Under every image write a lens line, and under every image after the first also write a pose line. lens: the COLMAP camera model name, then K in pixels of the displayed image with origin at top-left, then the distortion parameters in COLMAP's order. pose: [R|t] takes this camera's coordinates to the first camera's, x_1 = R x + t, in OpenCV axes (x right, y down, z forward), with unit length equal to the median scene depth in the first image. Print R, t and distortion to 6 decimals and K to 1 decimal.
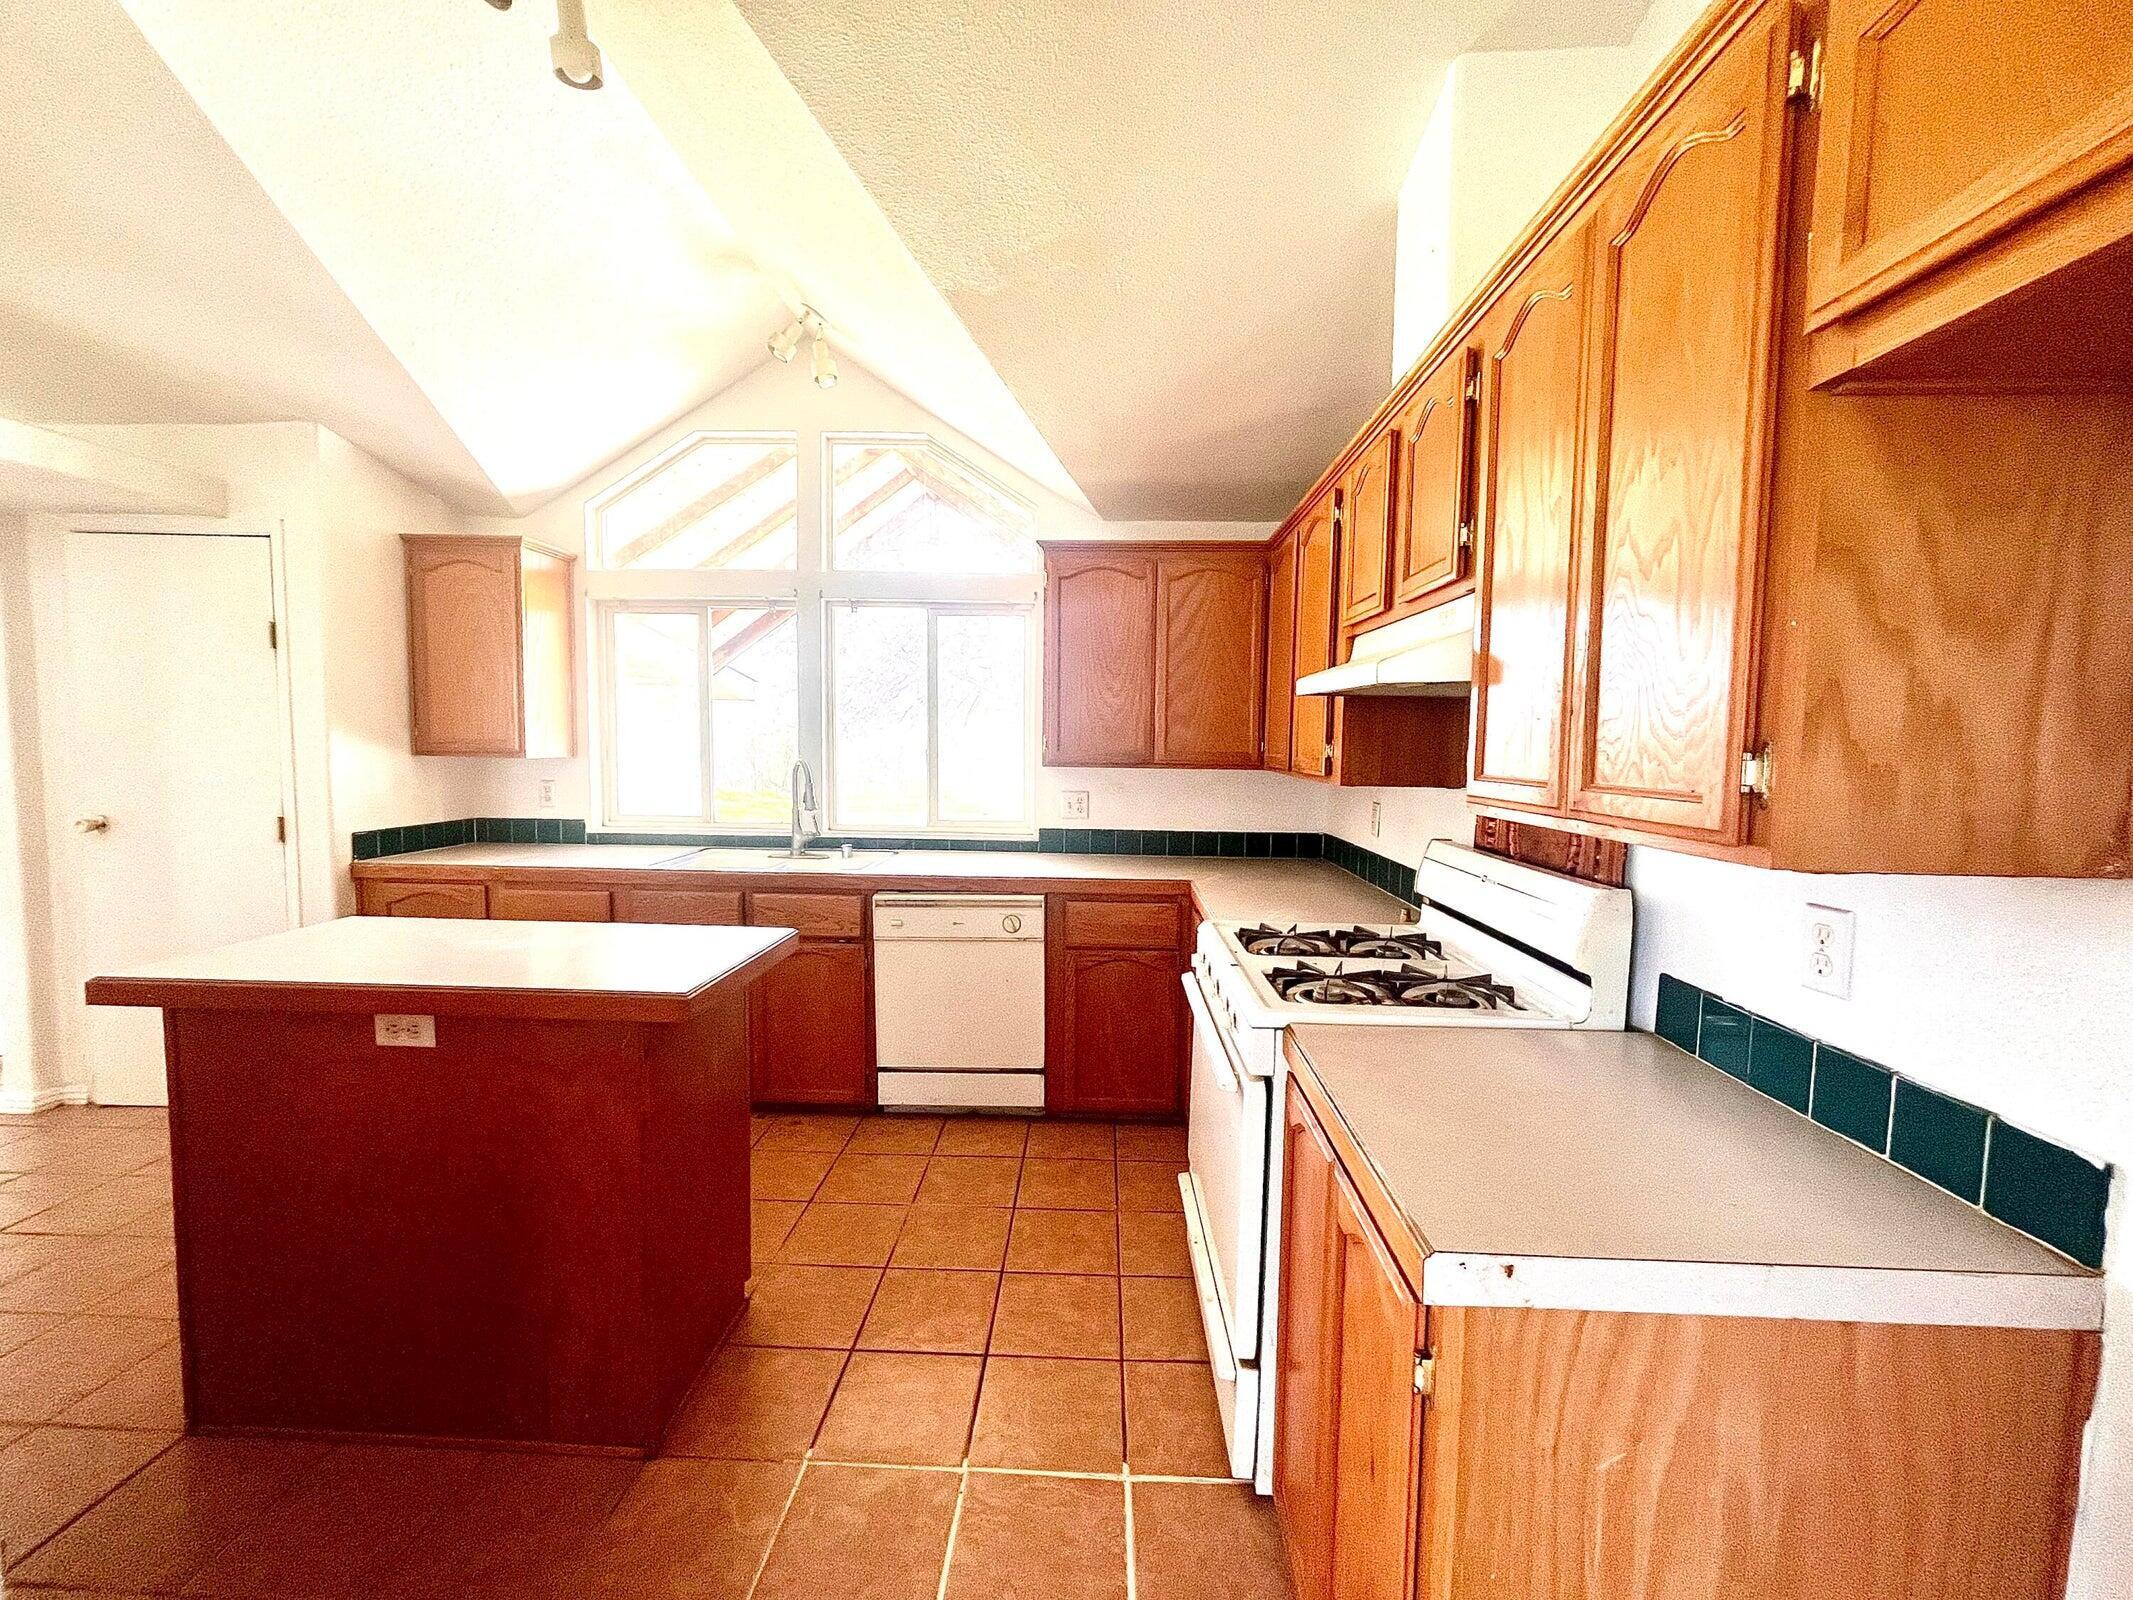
lens RADIAL K [[861.3, 0, 1076.2], [0, 861.3, 799.3], [0, 0, 1]] dist [-0.001491, -0.000355]
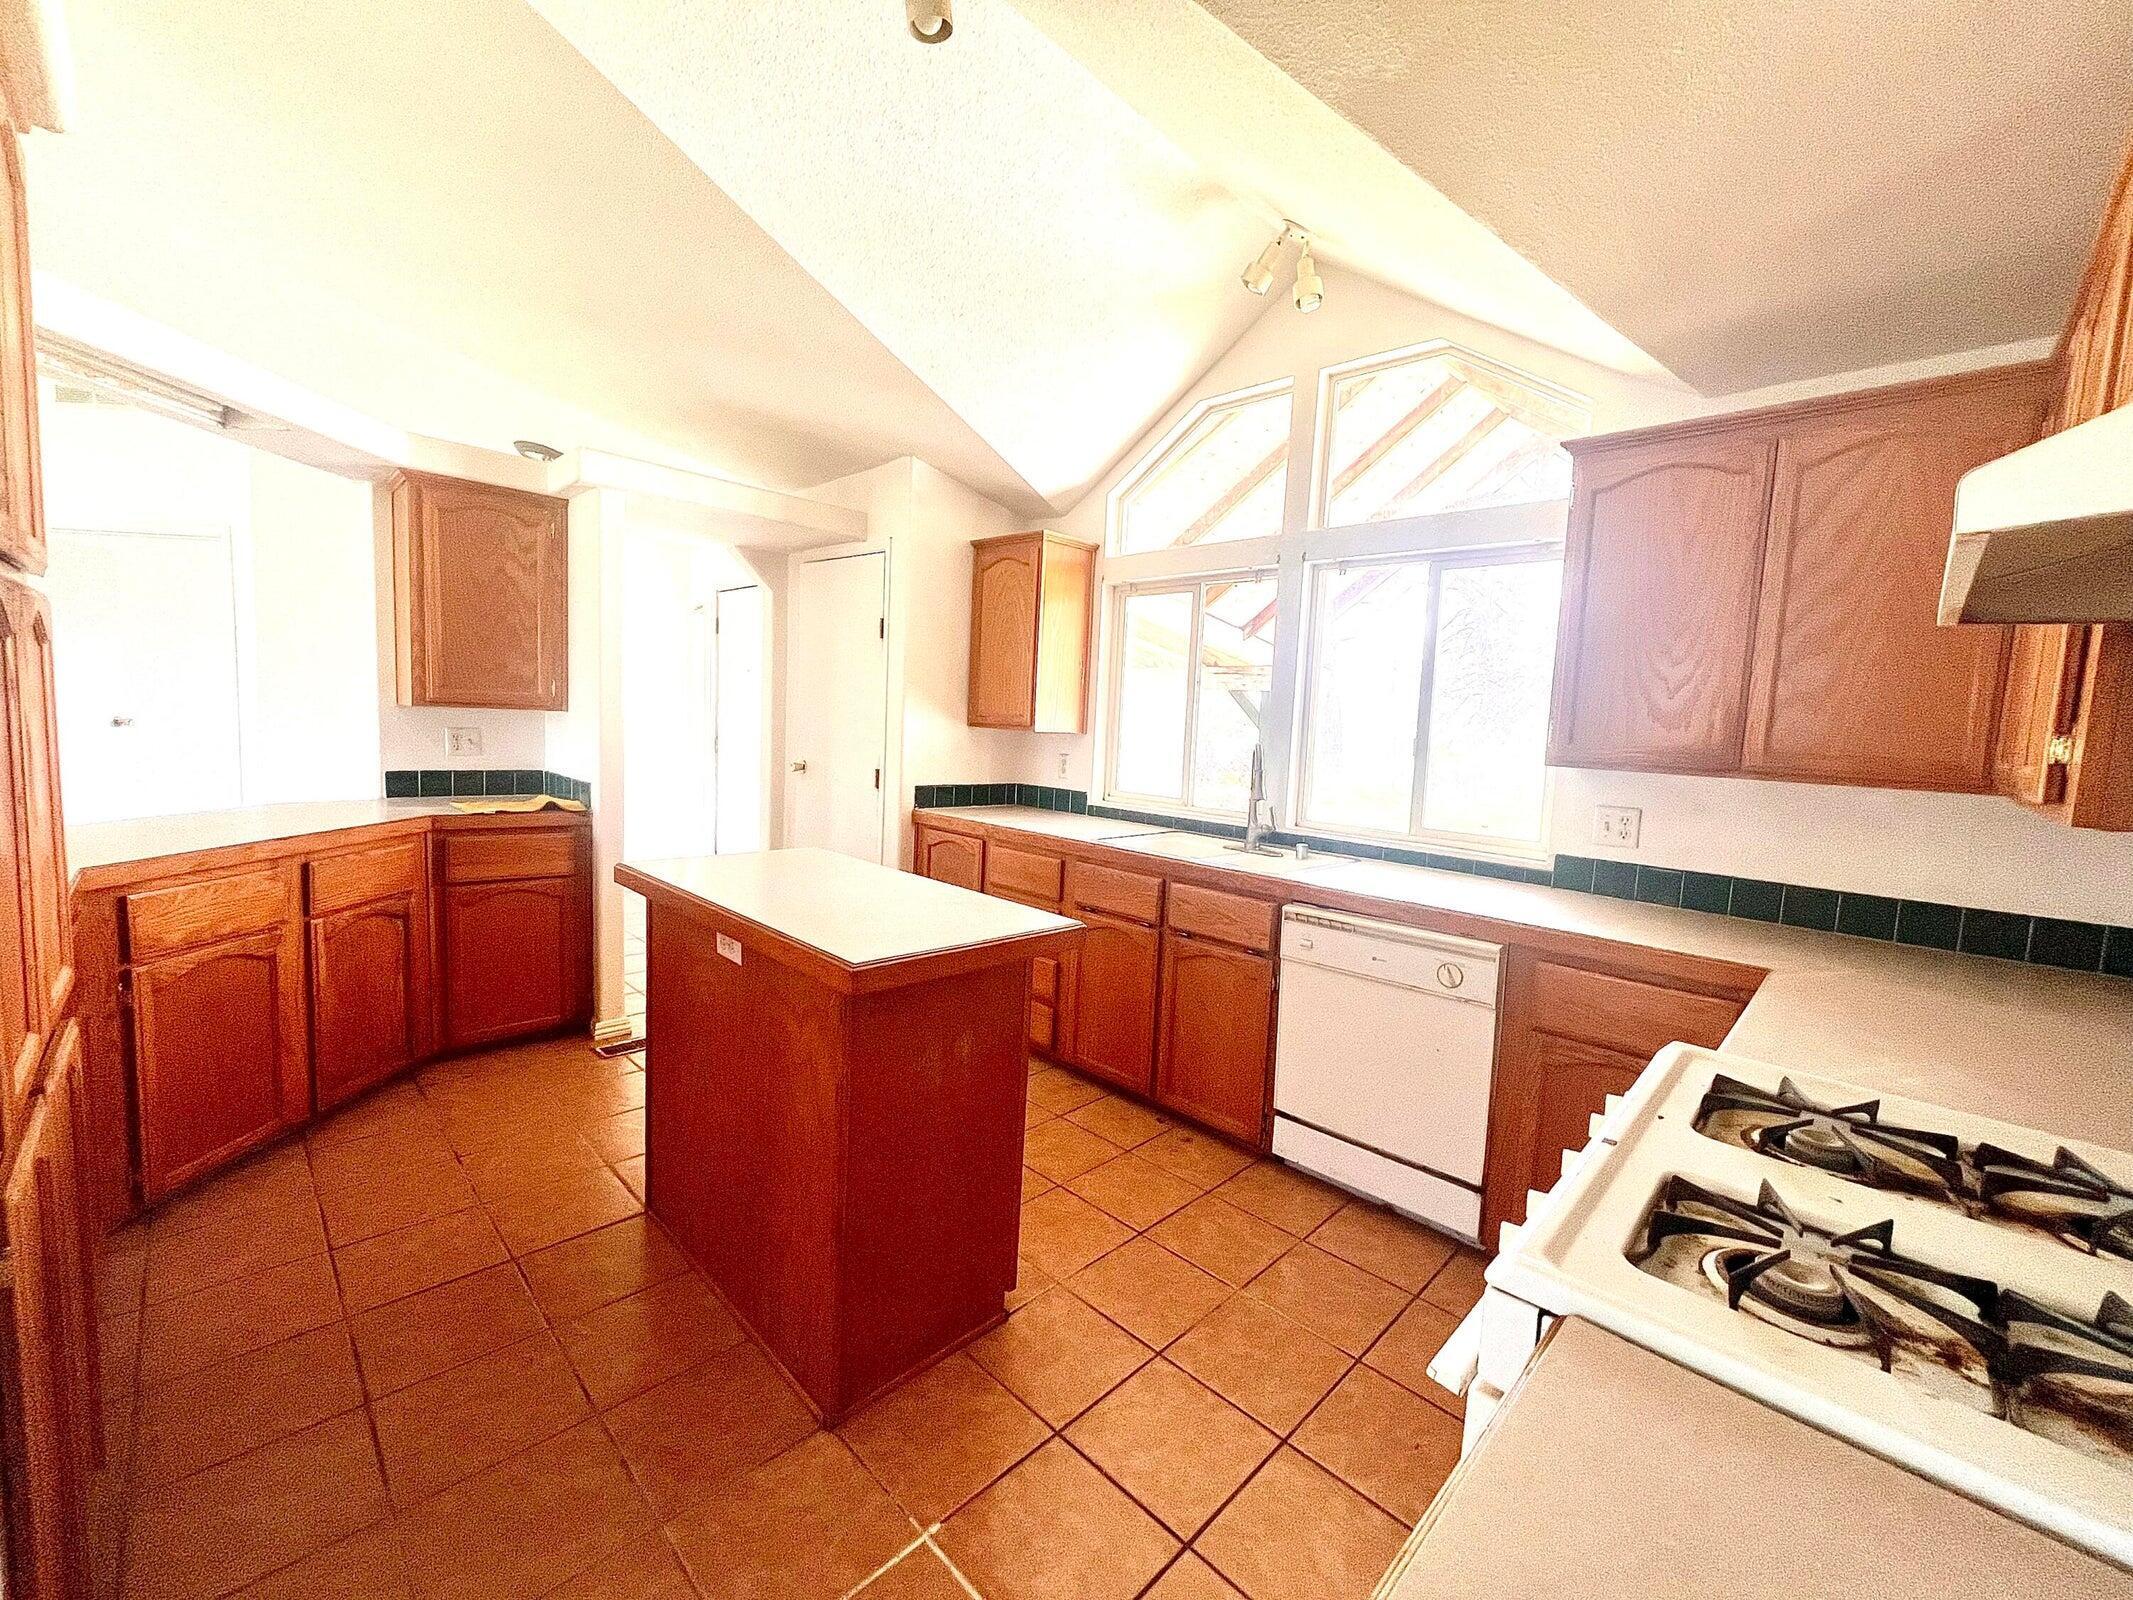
lens RADIAL K [[861.3, 0, 1076.2], [0, 861.3, 799.3], [0, 0, 1]] dist [-0.001491, -0.000355]
pose [[0.735859, 0.084091, -0.671893, 0.158062], [-0.084935, 0.995885, 0.031620, -0.000208], [0.671787, 0.033799, 0.739973, 0.225404]]
